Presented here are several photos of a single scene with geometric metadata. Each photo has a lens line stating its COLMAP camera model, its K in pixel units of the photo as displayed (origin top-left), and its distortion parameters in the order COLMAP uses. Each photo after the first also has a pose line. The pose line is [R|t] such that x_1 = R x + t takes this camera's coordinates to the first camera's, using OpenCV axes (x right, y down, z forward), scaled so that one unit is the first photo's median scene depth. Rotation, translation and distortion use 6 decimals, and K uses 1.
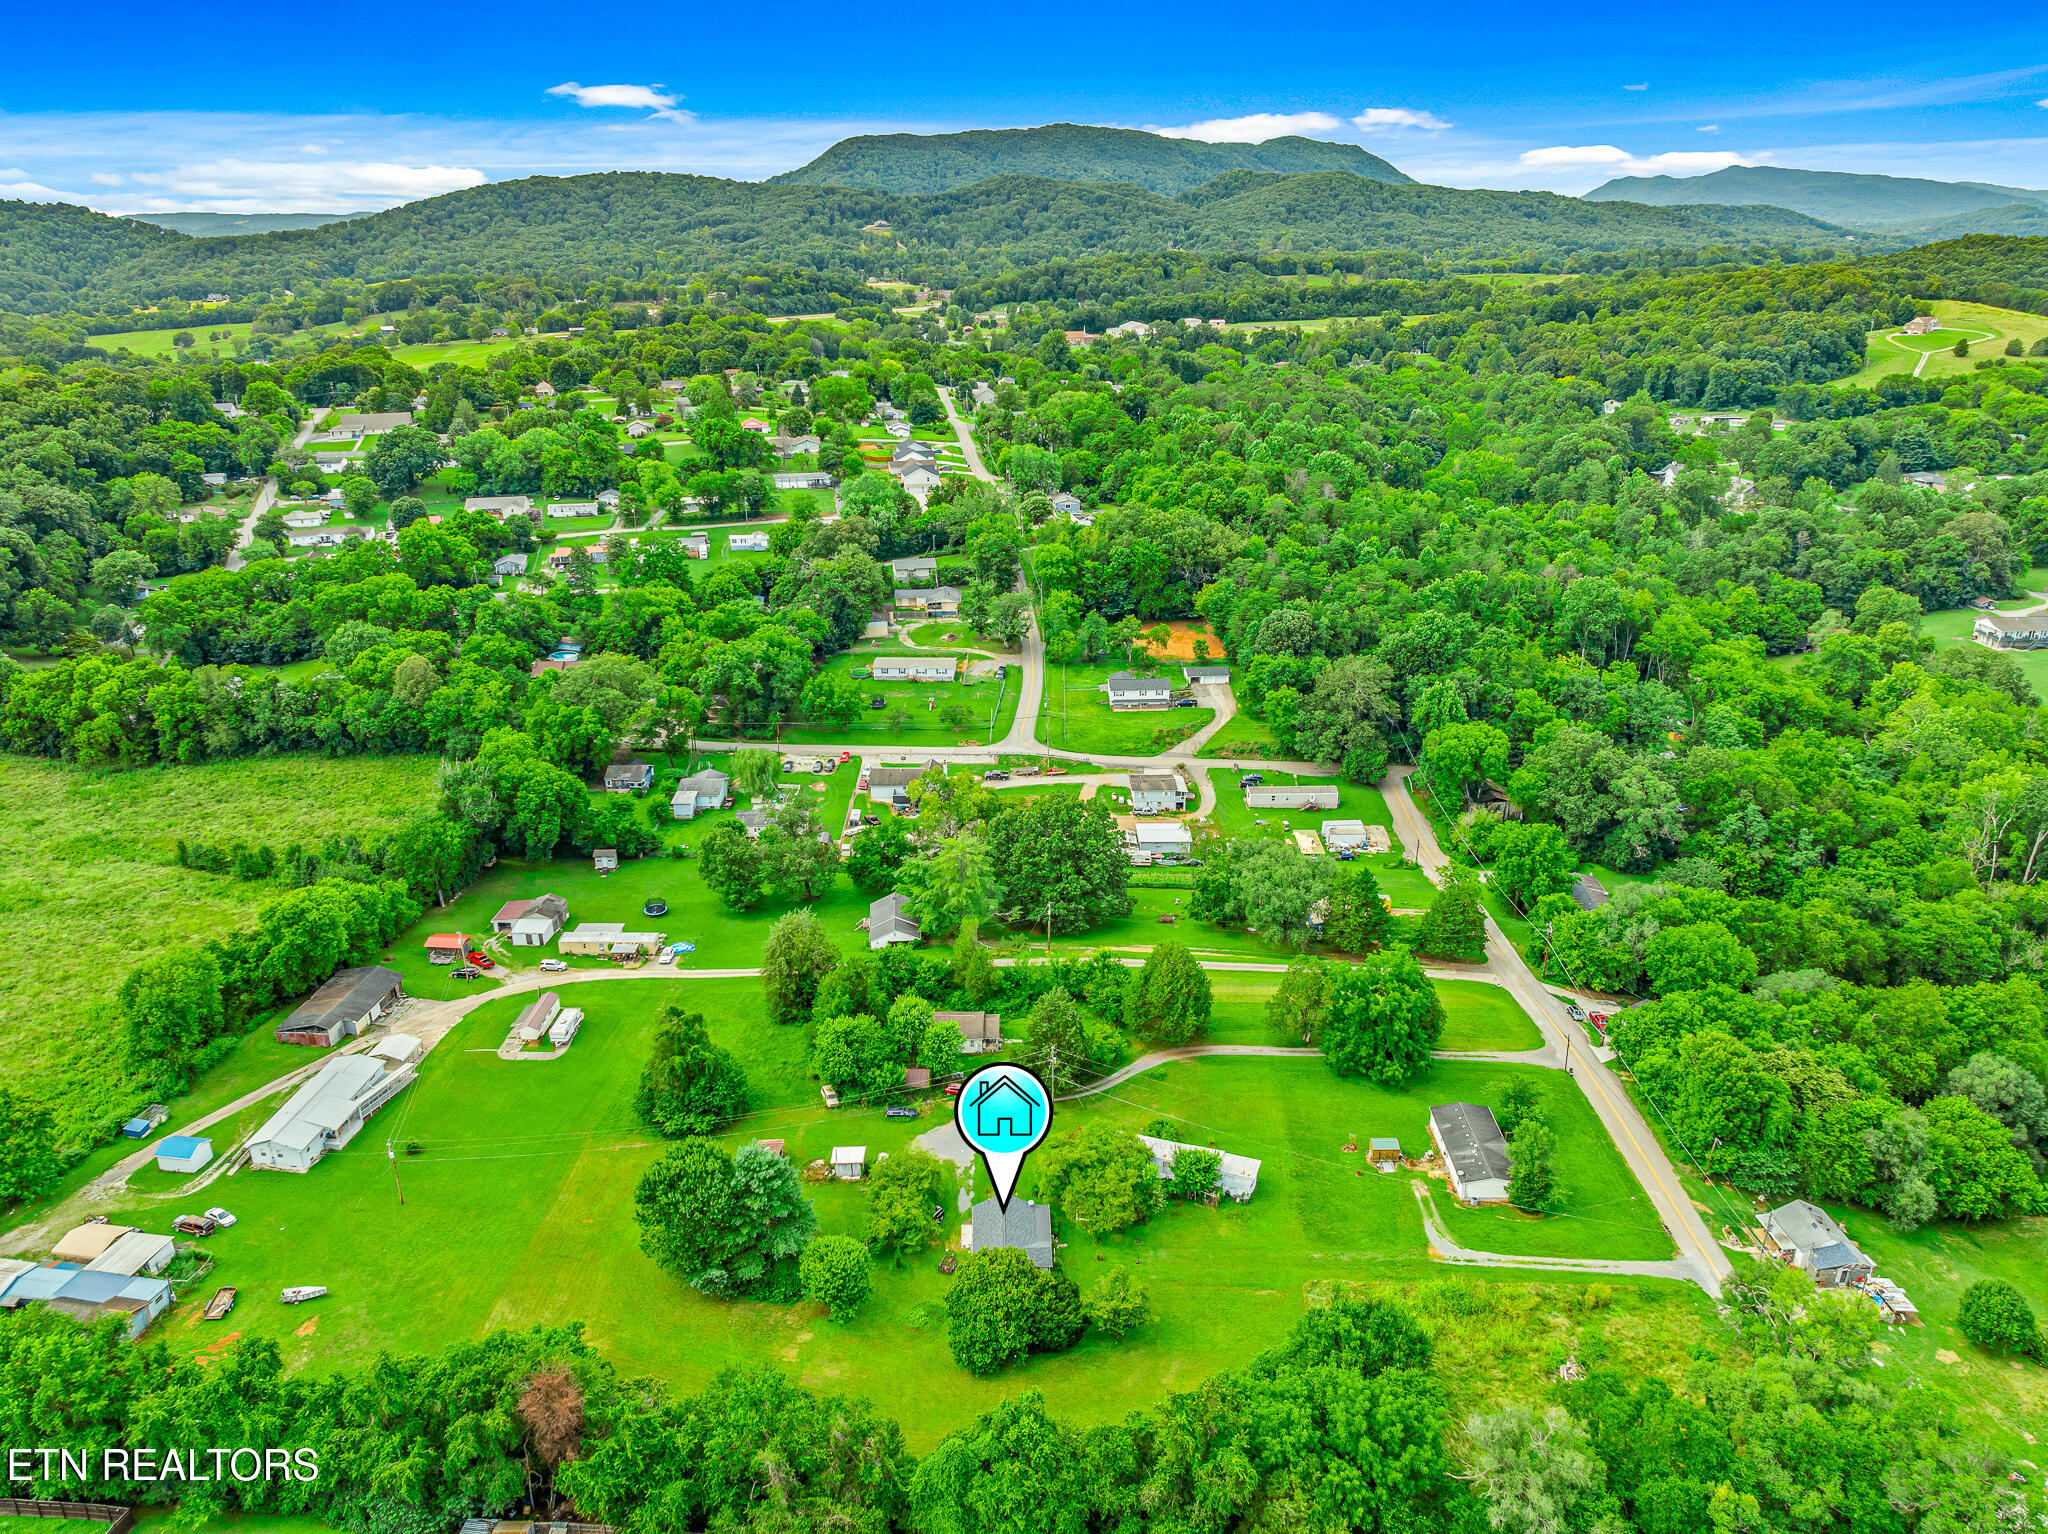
lens RADIAL K [[1444.8, 0, 1024.0], [0, 1444.8, 767.0], [0, 0, 1]] dist [-0.041126, 0.002262]
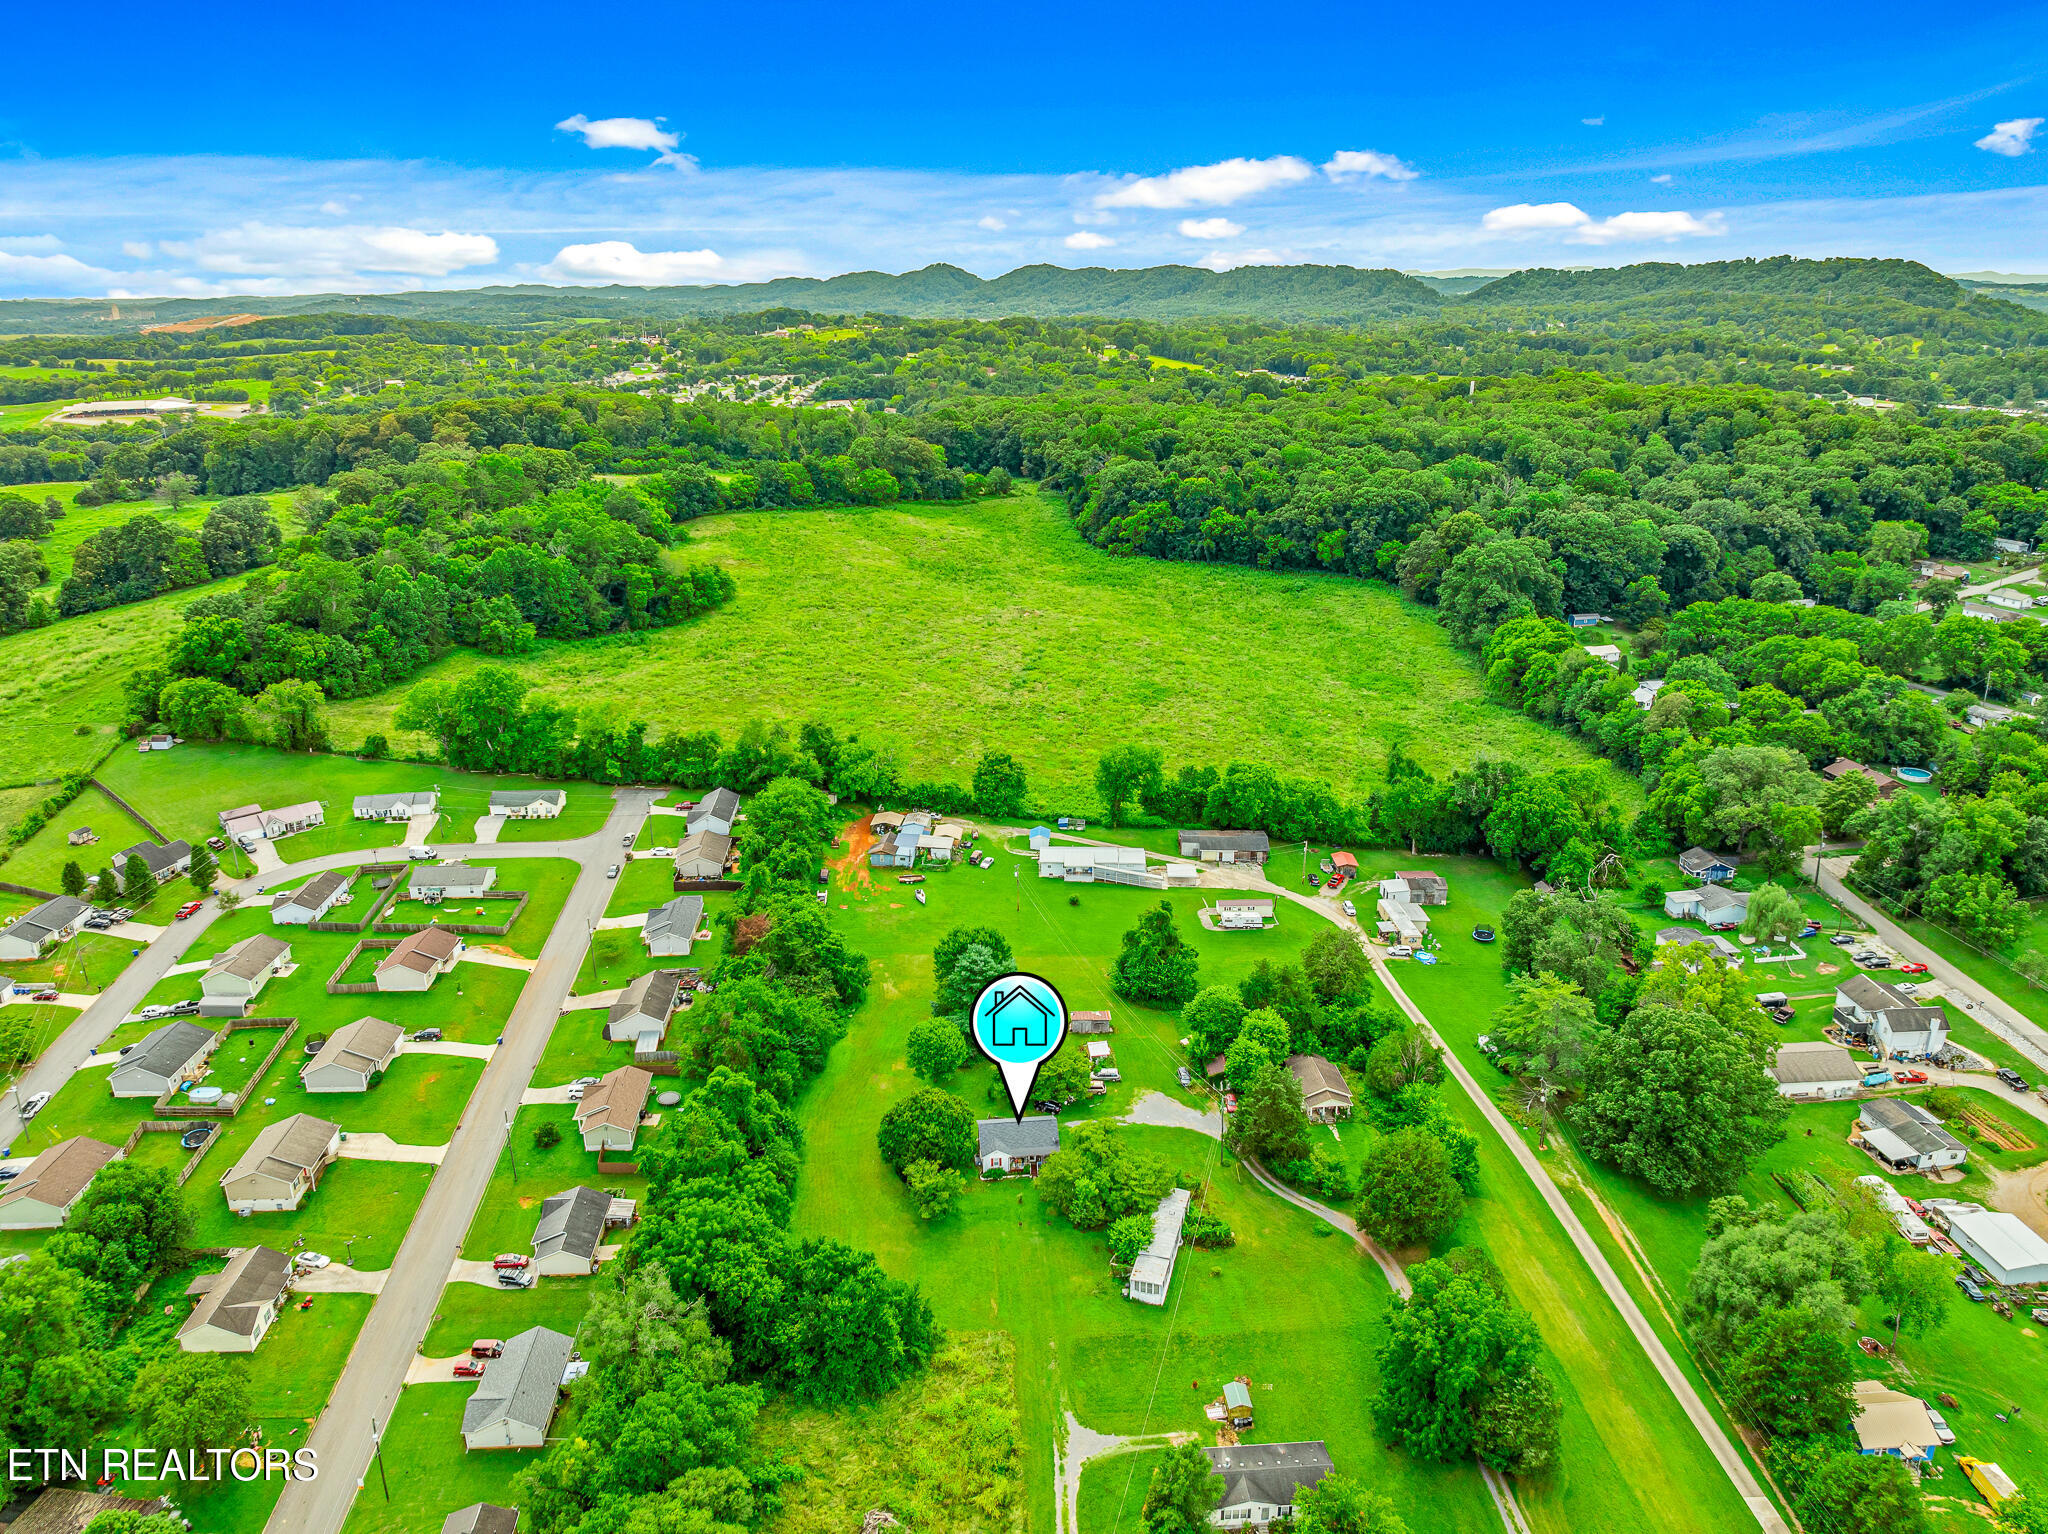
lens RADIAL K [[1433.2, 0, 1029.6], [0, 1433.2, 781.4], [0, 0, 1]] dist [-0.021901, -0.000384]
pose [[0.087714, 0.337116, -0.937368, 0.529830], [-0.363905, 0.886802, 0.284877, -0.143015], [0.927297, 0.316125, 0.200463, 0.365401]]
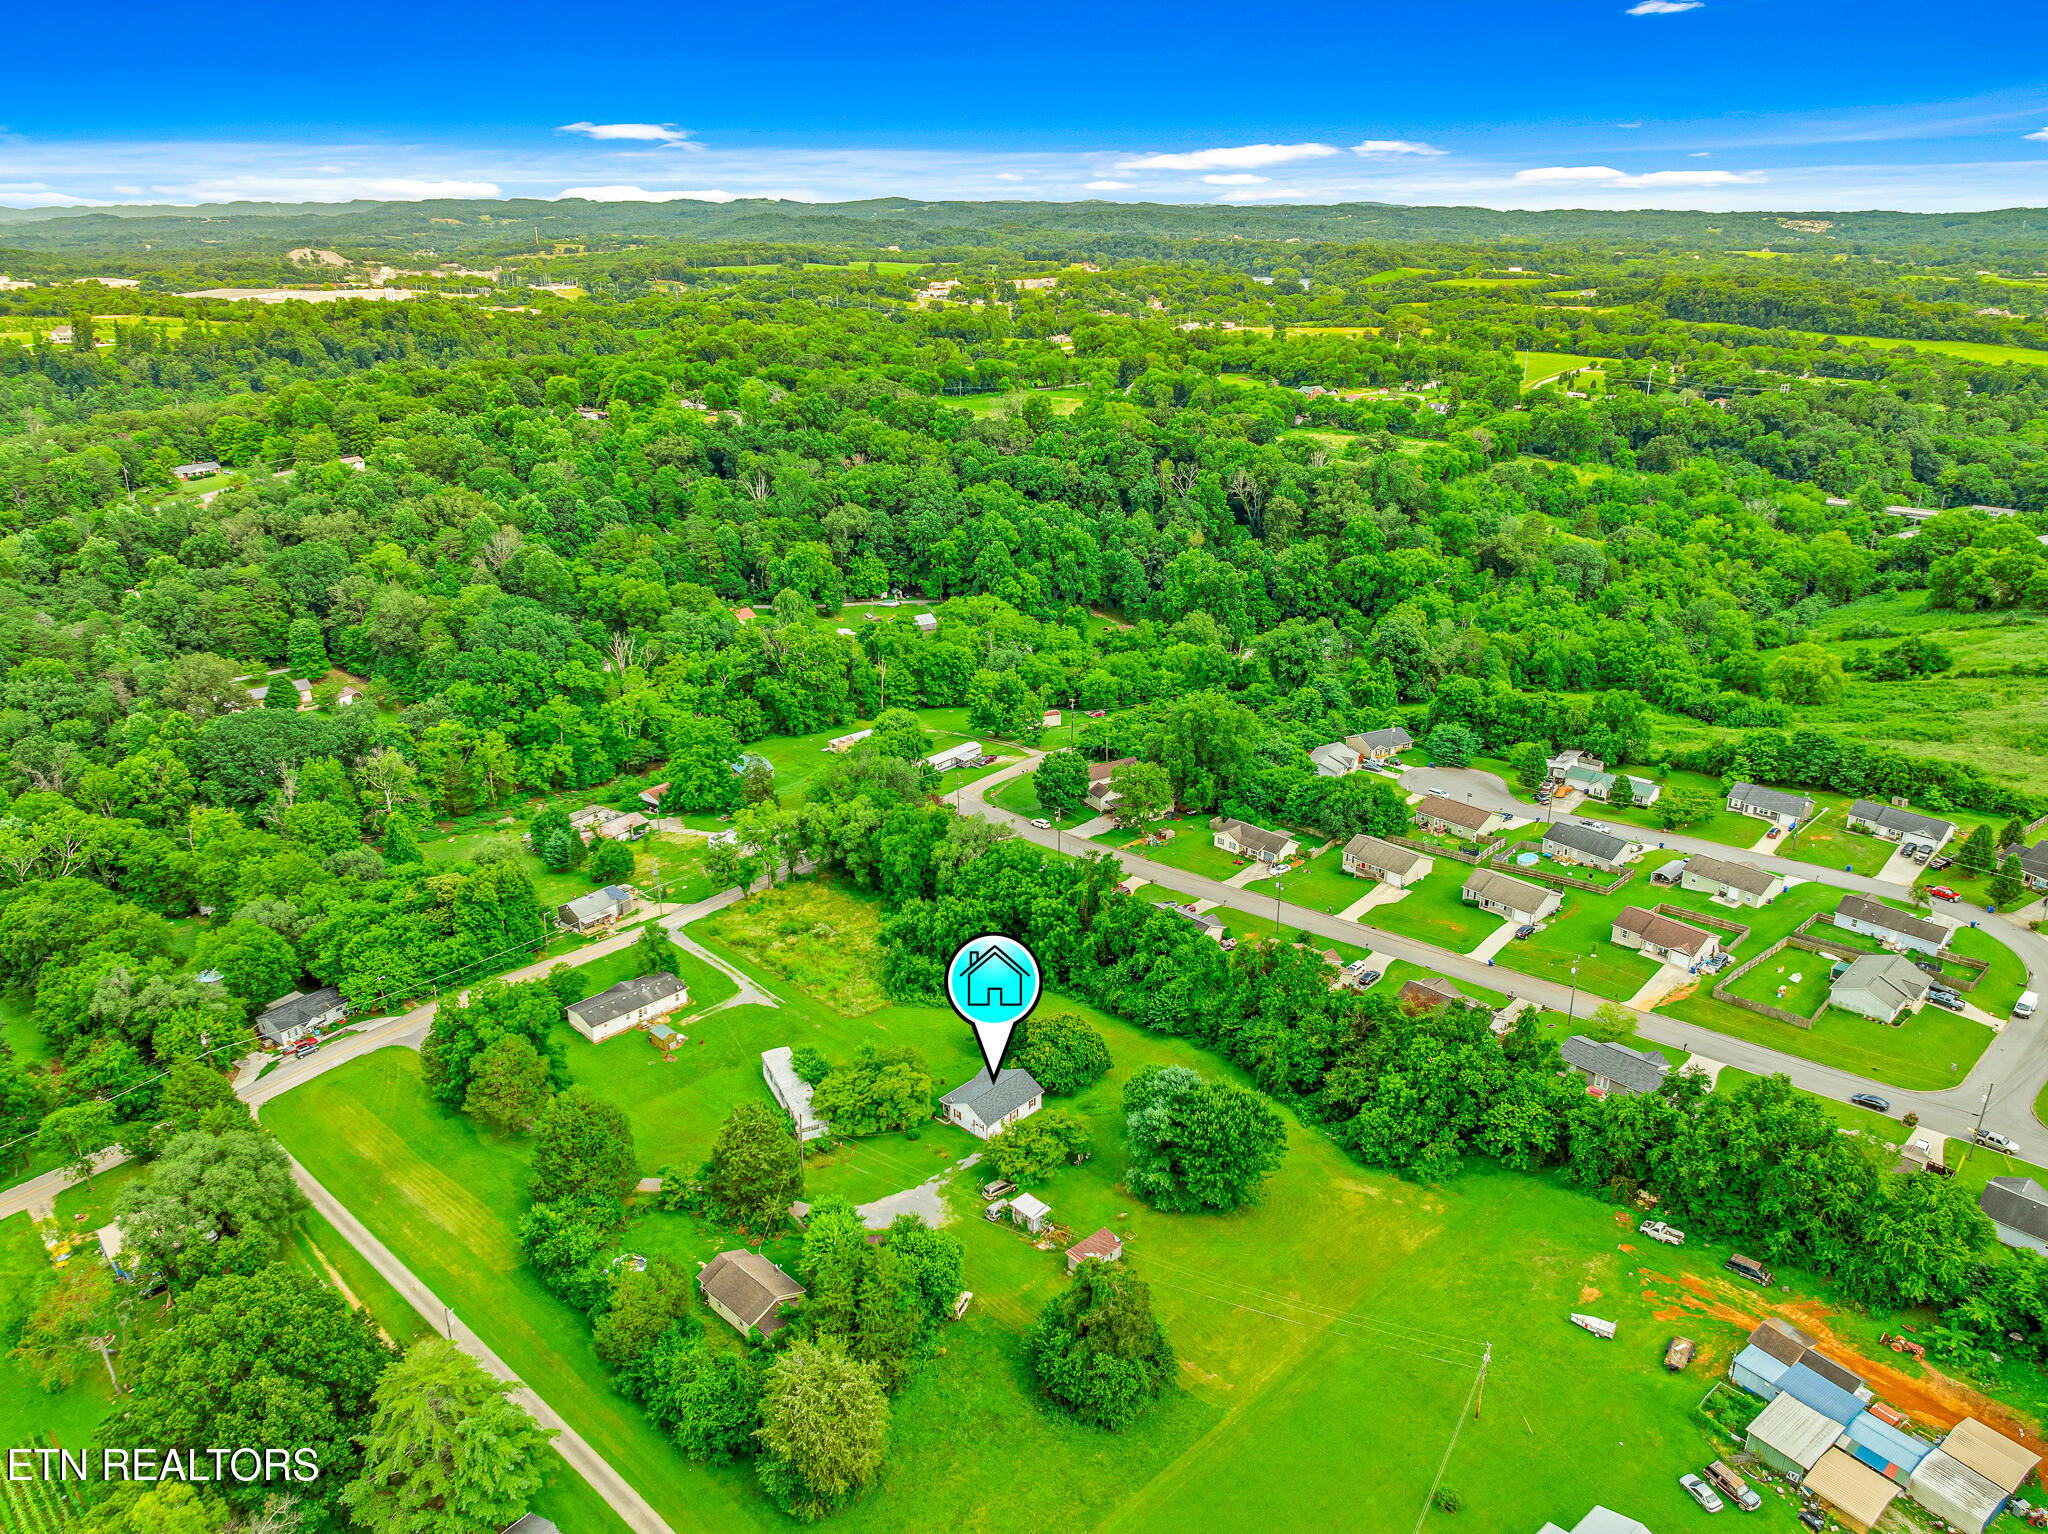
lens RADIAL K [[1444.8, 0, 1024.0], [0, 1444.8, 767.0], [0, 0, 1]] dist [-0.041126, 0.002262]
pose [[-0.724880, -0.251279, 0.641411, -0.368562], [0.259697, 0.762721, 0.592295, -0.290499], [-0.638049, 0.595916, -0.487625, 0.740588]]
